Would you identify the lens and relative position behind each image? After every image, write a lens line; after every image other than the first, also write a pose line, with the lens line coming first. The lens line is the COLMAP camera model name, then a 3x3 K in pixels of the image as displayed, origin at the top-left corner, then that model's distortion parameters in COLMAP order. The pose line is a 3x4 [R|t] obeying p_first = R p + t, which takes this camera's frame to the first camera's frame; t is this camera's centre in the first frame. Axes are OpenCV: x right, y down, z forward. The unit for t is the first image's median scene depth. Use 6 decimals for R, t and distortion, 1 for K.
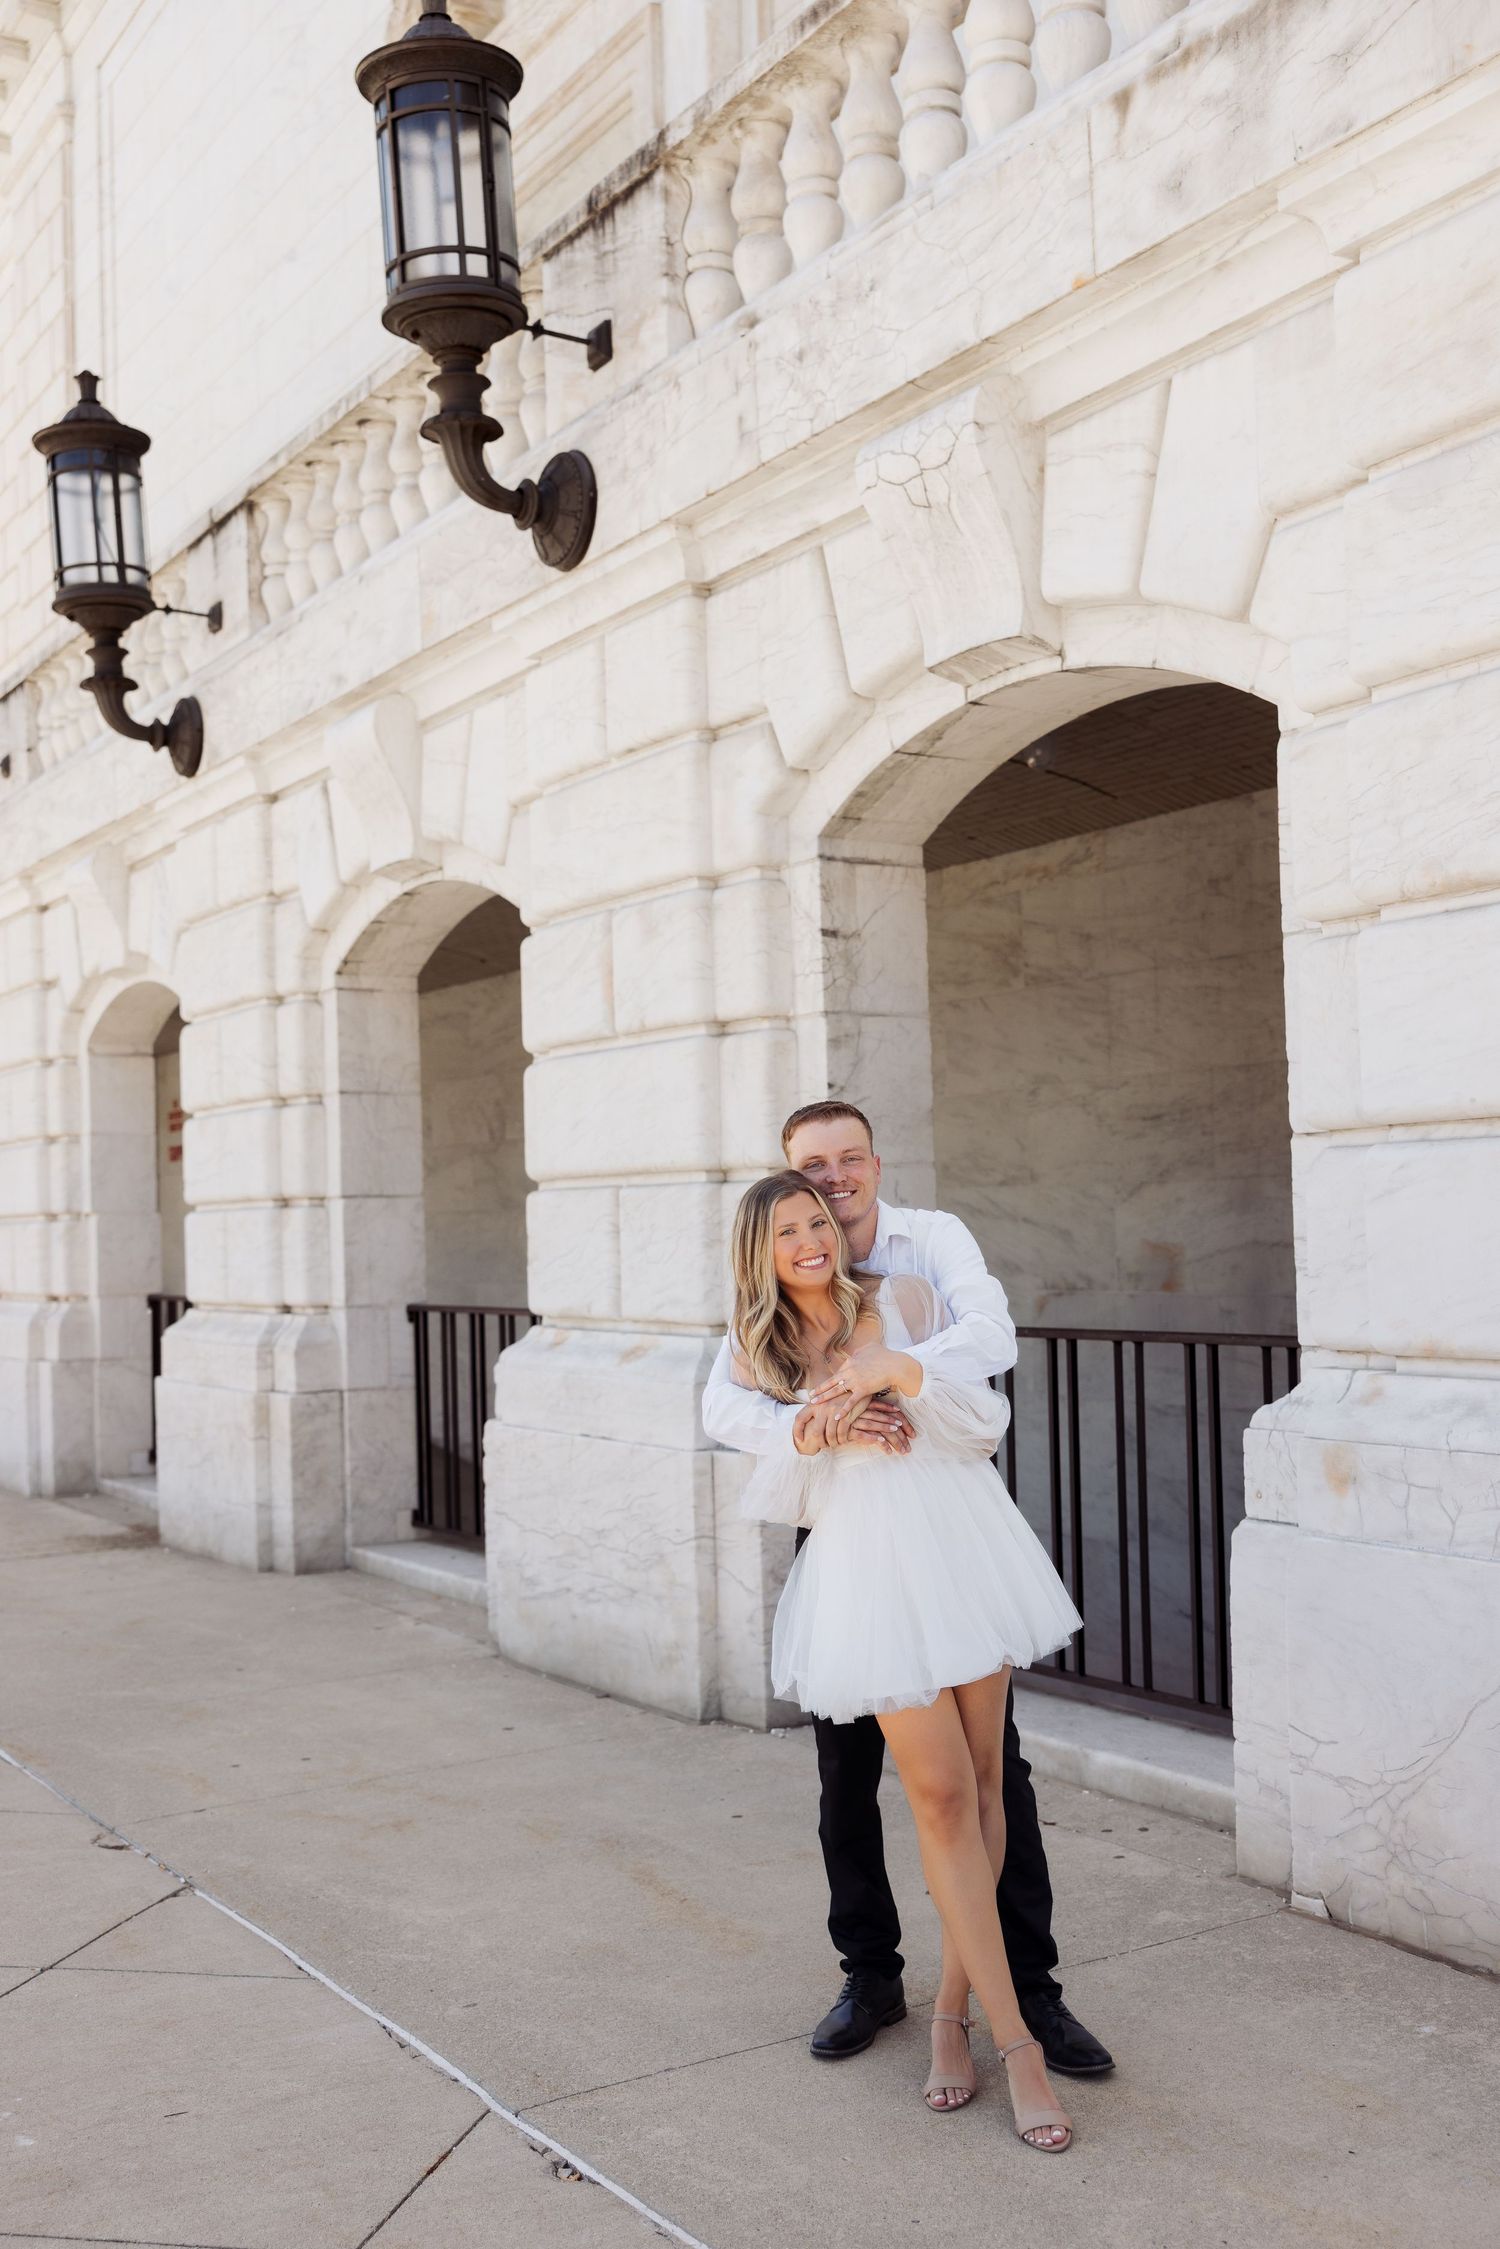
lens RADIAL K [[2315.8, 0, 747.2], [0, 2315.8, 1137.8], [0, 0, 1]] dist [-0.014436, 0.000000]
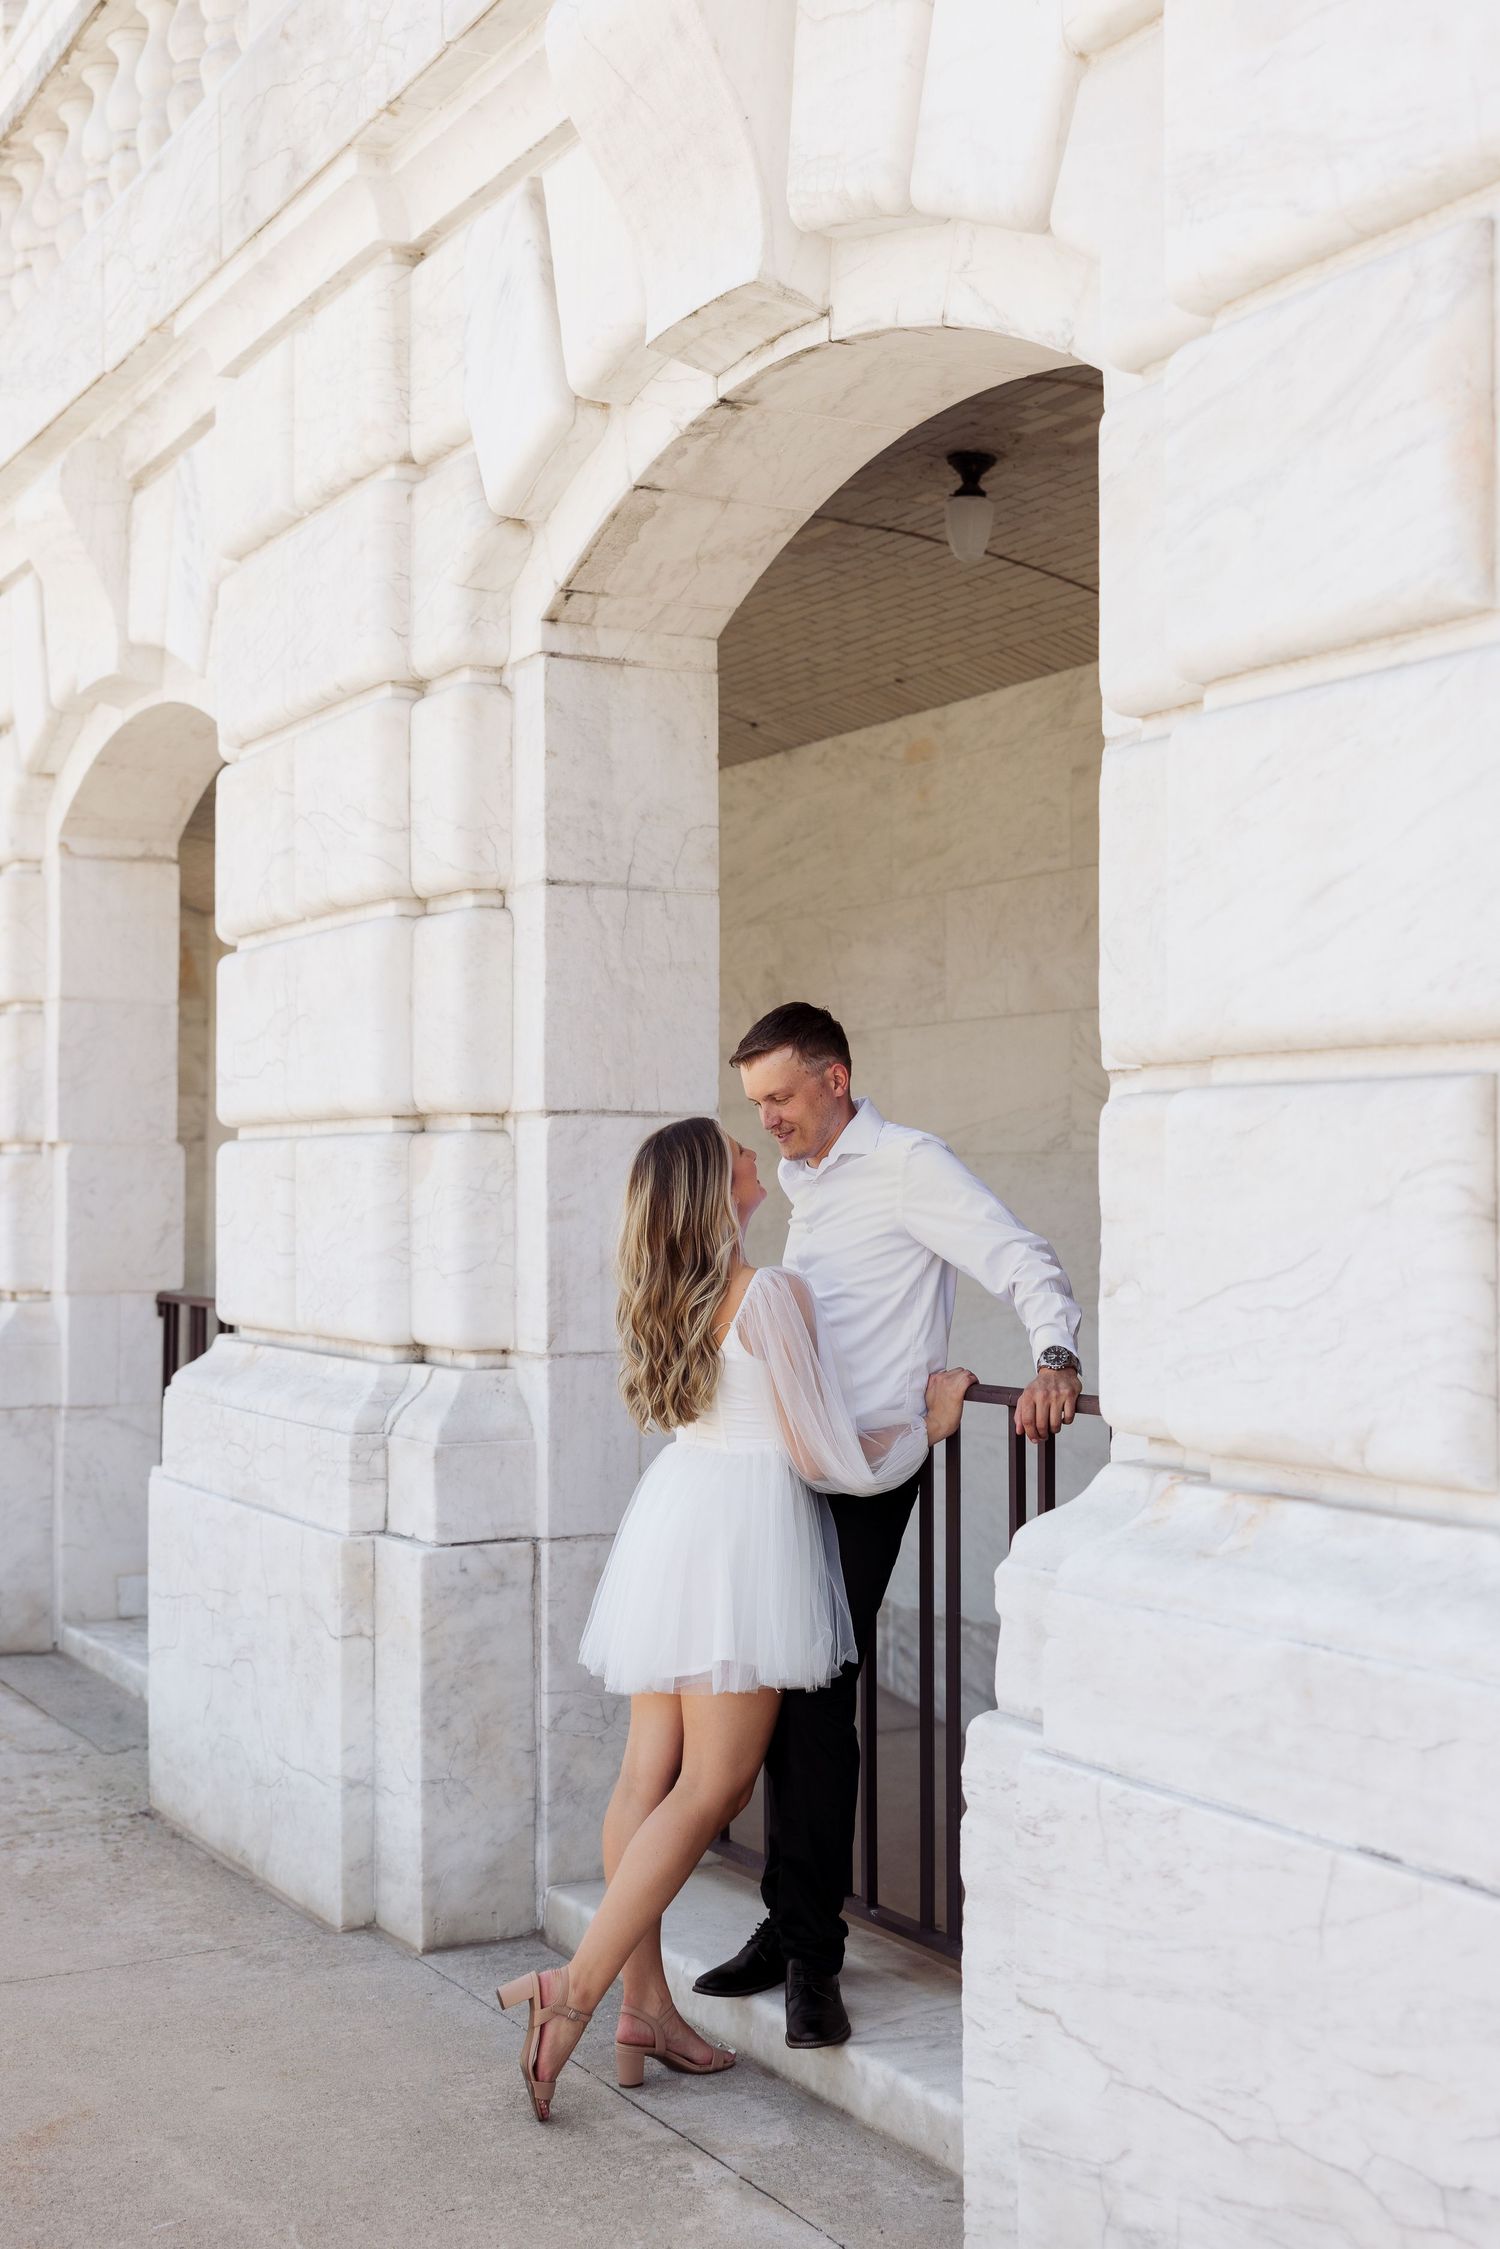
lens RADIAL K [[2784.2, 0, 758.3], [0, 2784.2, 1120.2], [0, 0, 1]] dist [-0.012969, 0.000000]
pose [[0.997637, 0.026862, -0.063238, -0.096599], [-0.026082, 0.999574, 0.013123, 0.018345], [0.063563, -0.011443, 0.997912, 0.446580]]
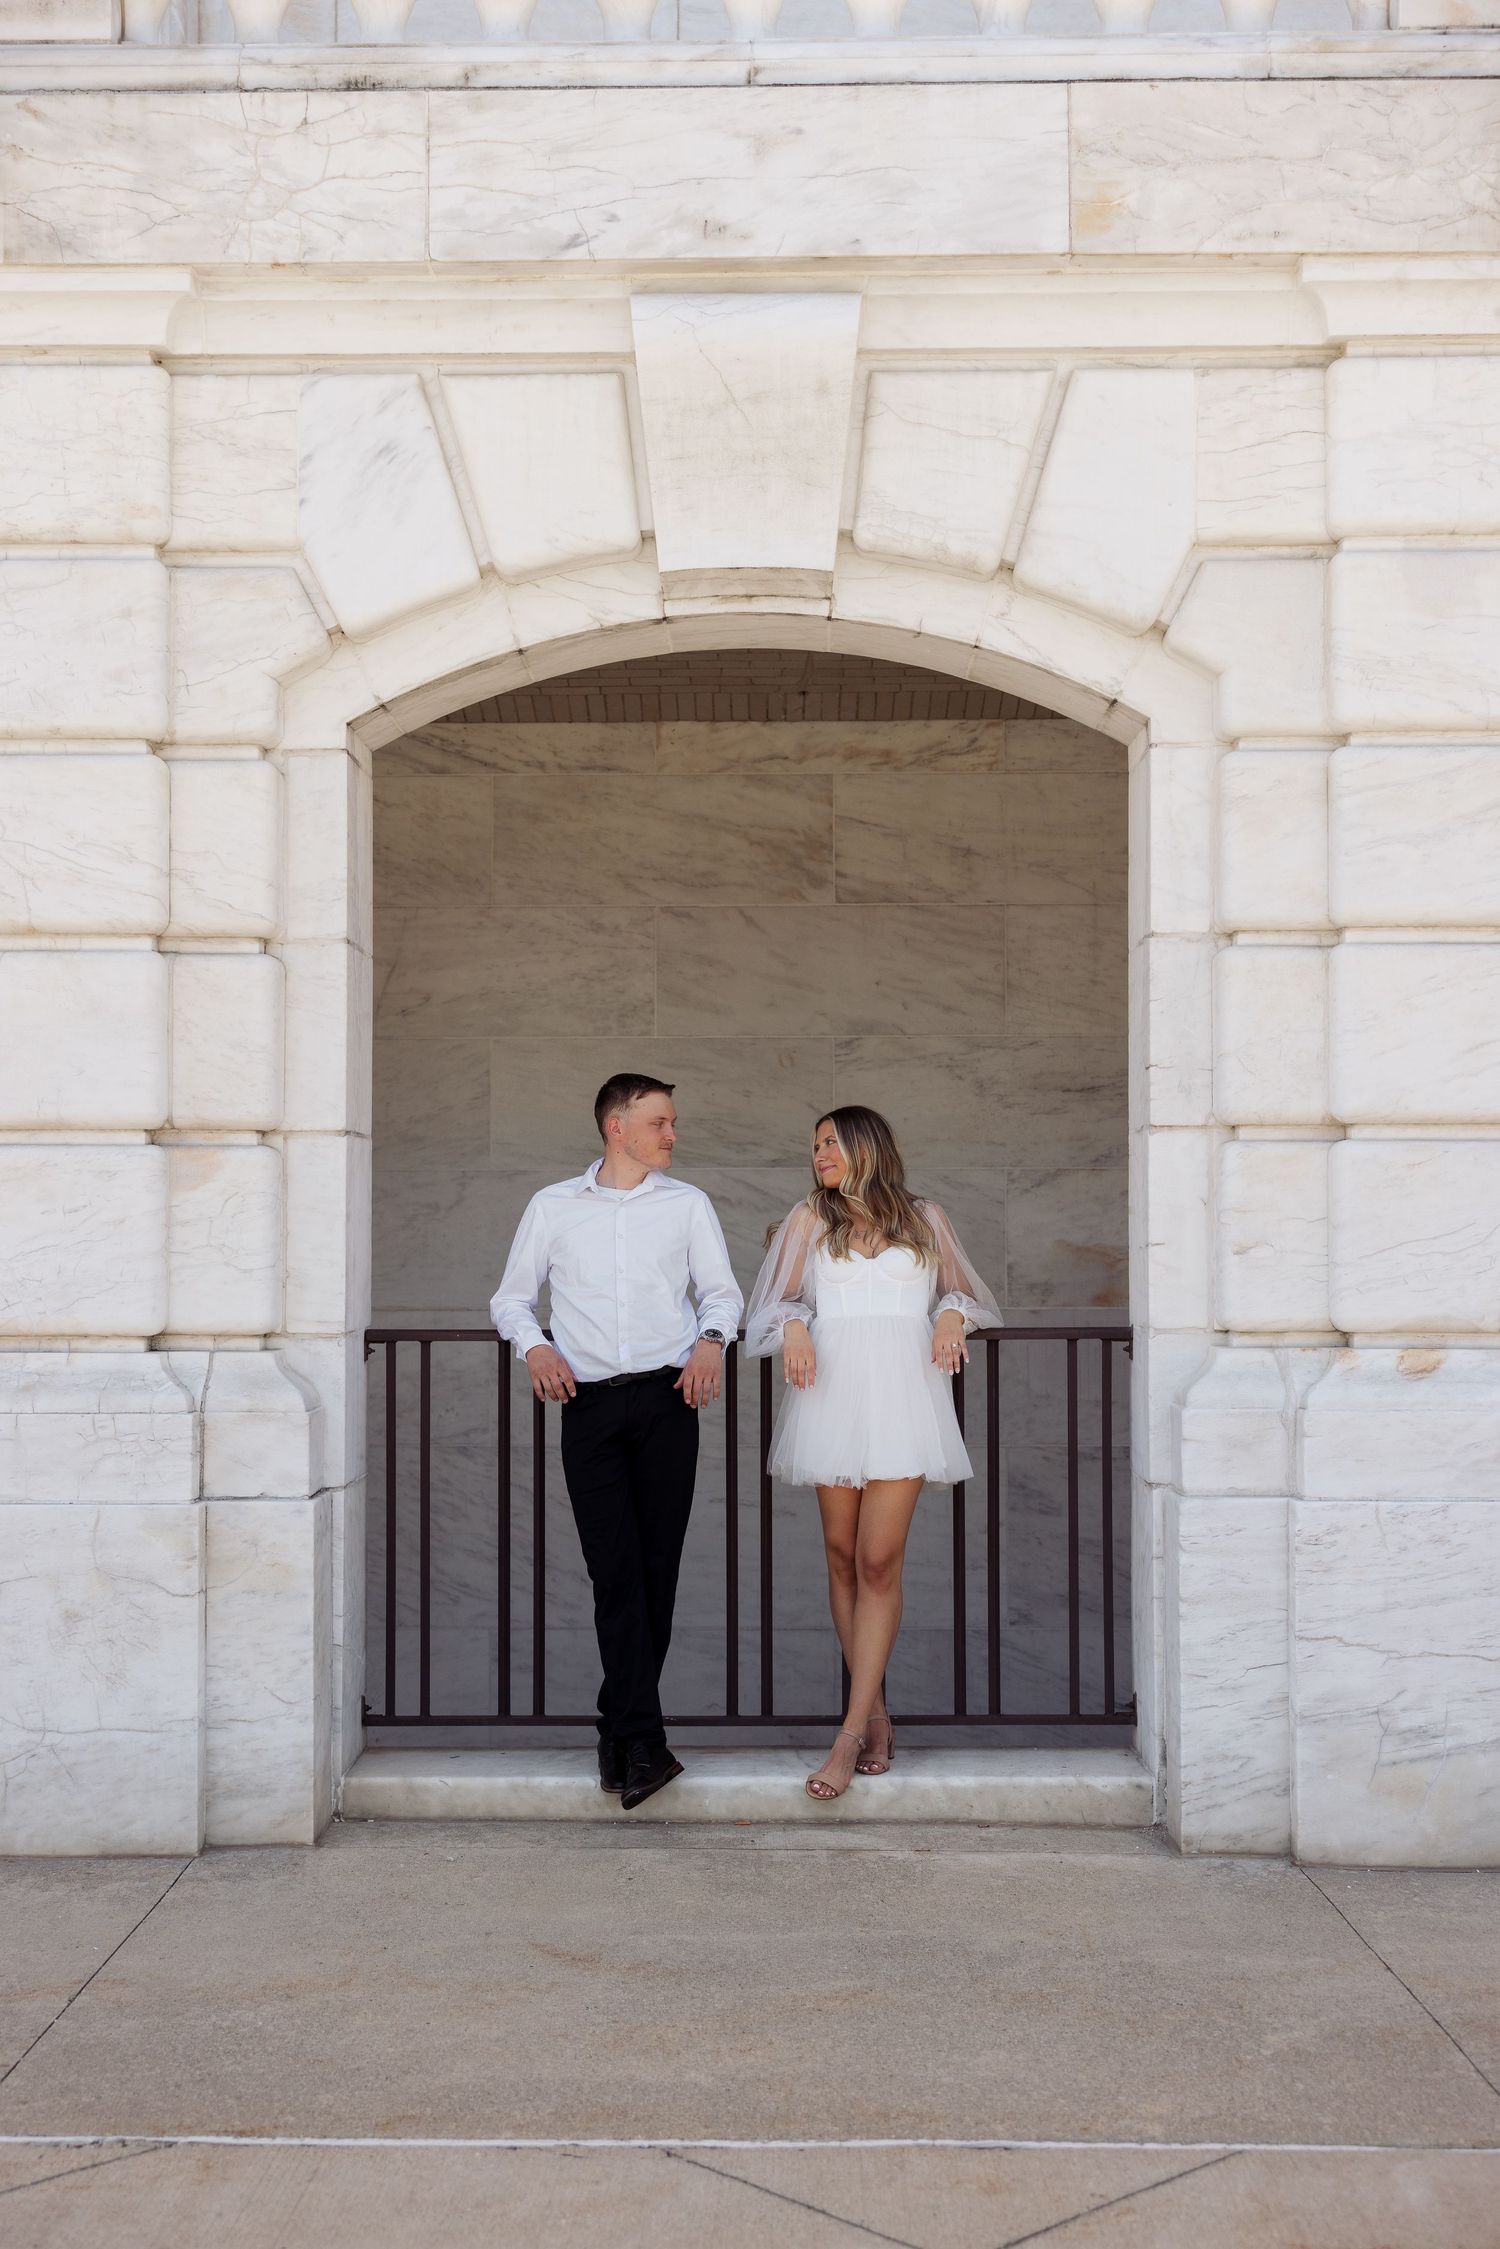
lens RADIAL K [[2670.6, 0, 756.3], [0, 2670.6, 1125.2], [0, 0, 1]] dist [-0.019987, 0.000000]
pose [[0.557096, 0.057690, 0.828442, -0.628656], [-0.045098, 0.998214, -0.039186, 0.043251], [-0.829222, -0.015531, 0.558703, 0.553303]]
